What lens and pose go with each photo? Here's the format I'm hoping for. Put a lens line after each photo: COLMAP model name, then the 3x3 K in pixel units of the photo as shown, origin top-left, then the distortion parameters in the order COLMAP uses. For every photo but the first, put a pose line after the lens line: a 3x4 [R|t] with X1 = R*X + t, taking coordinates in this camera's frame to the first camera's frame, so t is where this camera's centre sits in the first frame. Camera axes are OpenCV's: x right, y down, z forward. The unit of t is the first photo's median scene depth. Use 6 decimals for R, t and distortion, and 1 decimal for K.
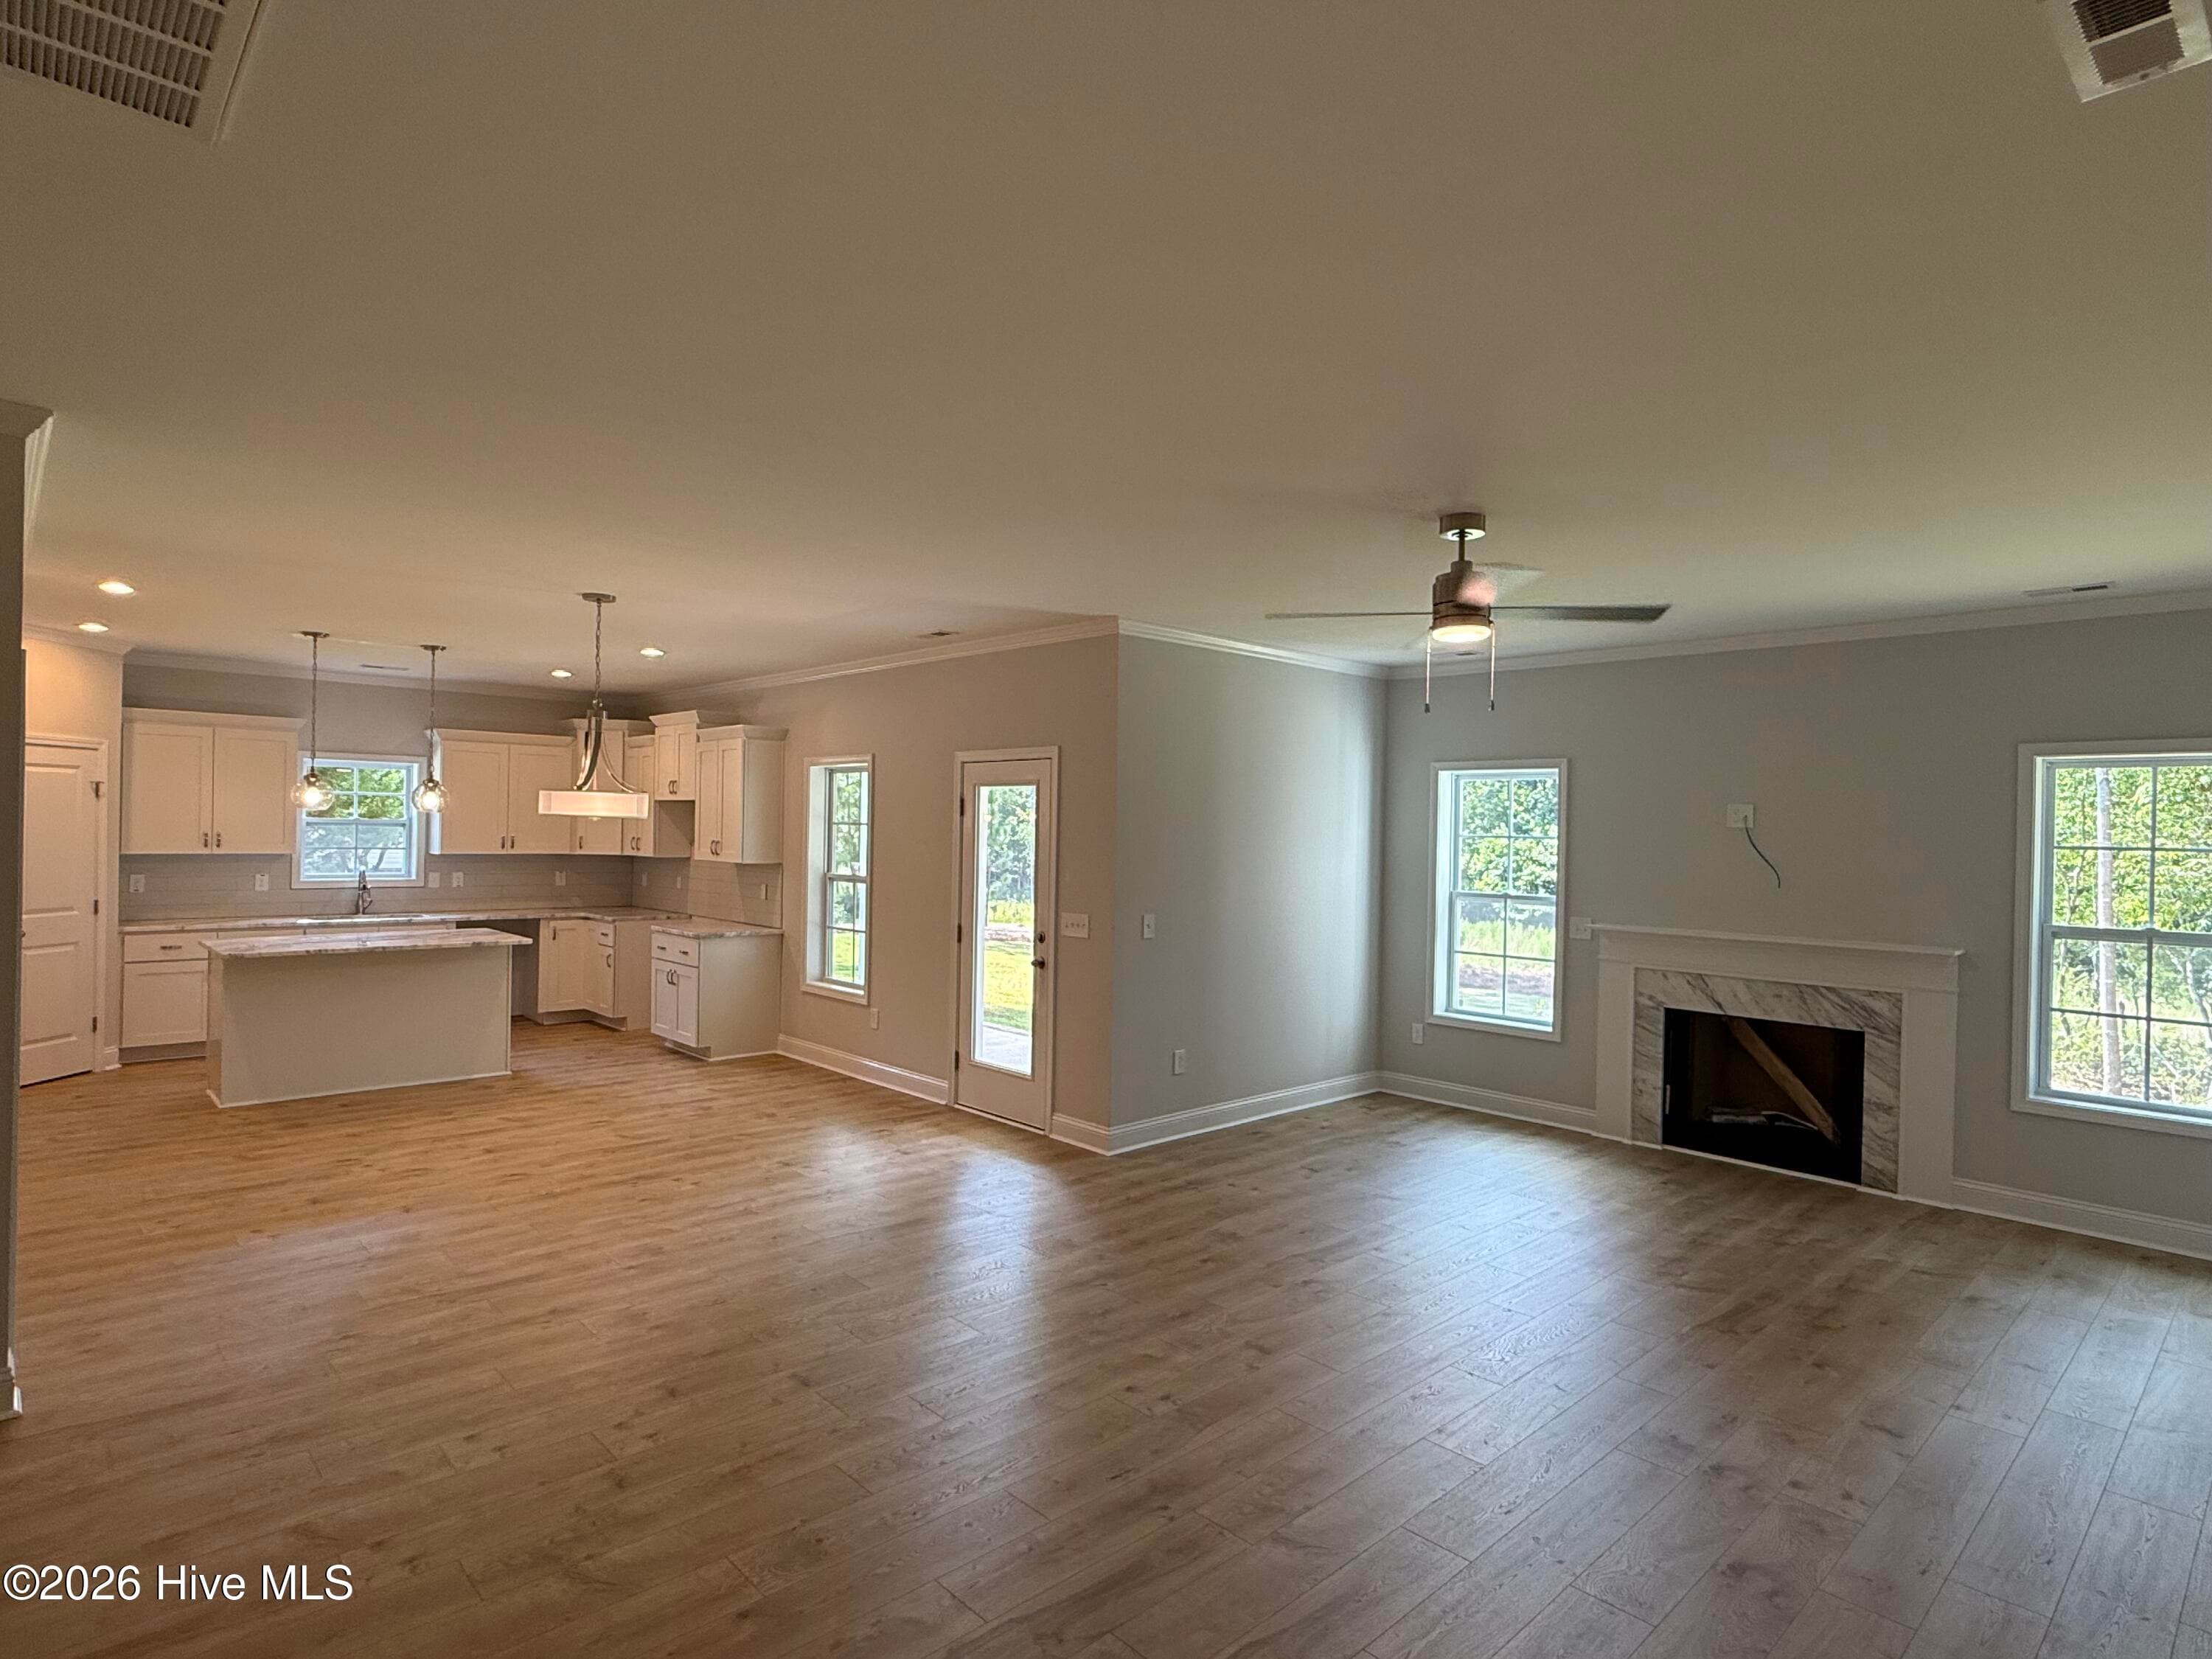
lens RADIAL K [[1200.1, 0, 1123.6], [0, 1200.1, 819.8], [0, 0, 1]] dist [0.005801, -0.002803]
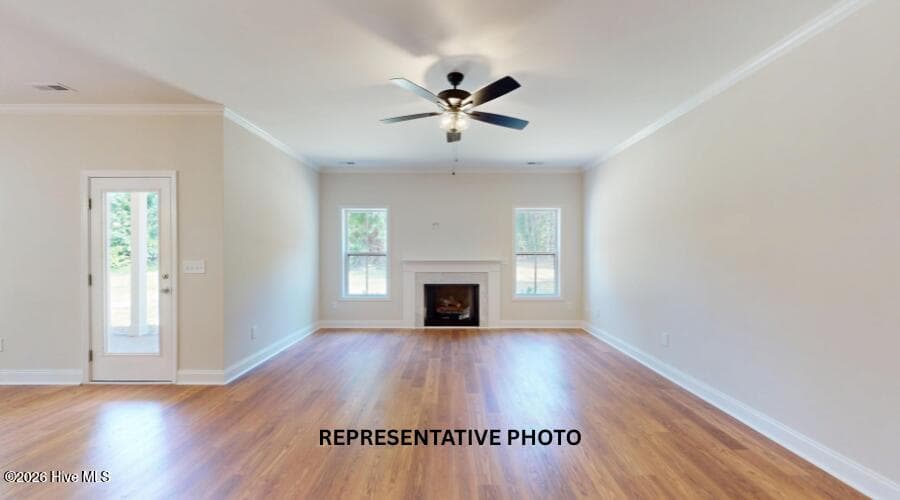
lens RADIAL K [[320.7, 0, 452.6], [0, 320.7, 254.1], [0, 0, 1]] dist [-0.007445, -0.000012]
pose [[0.674261, -0.017437, 0.738287, -0.124204], [0.007814, 0.999834, 0.016478, 0.057382], [-0.738452, -0.005341, 0.674285, 0.339922]]
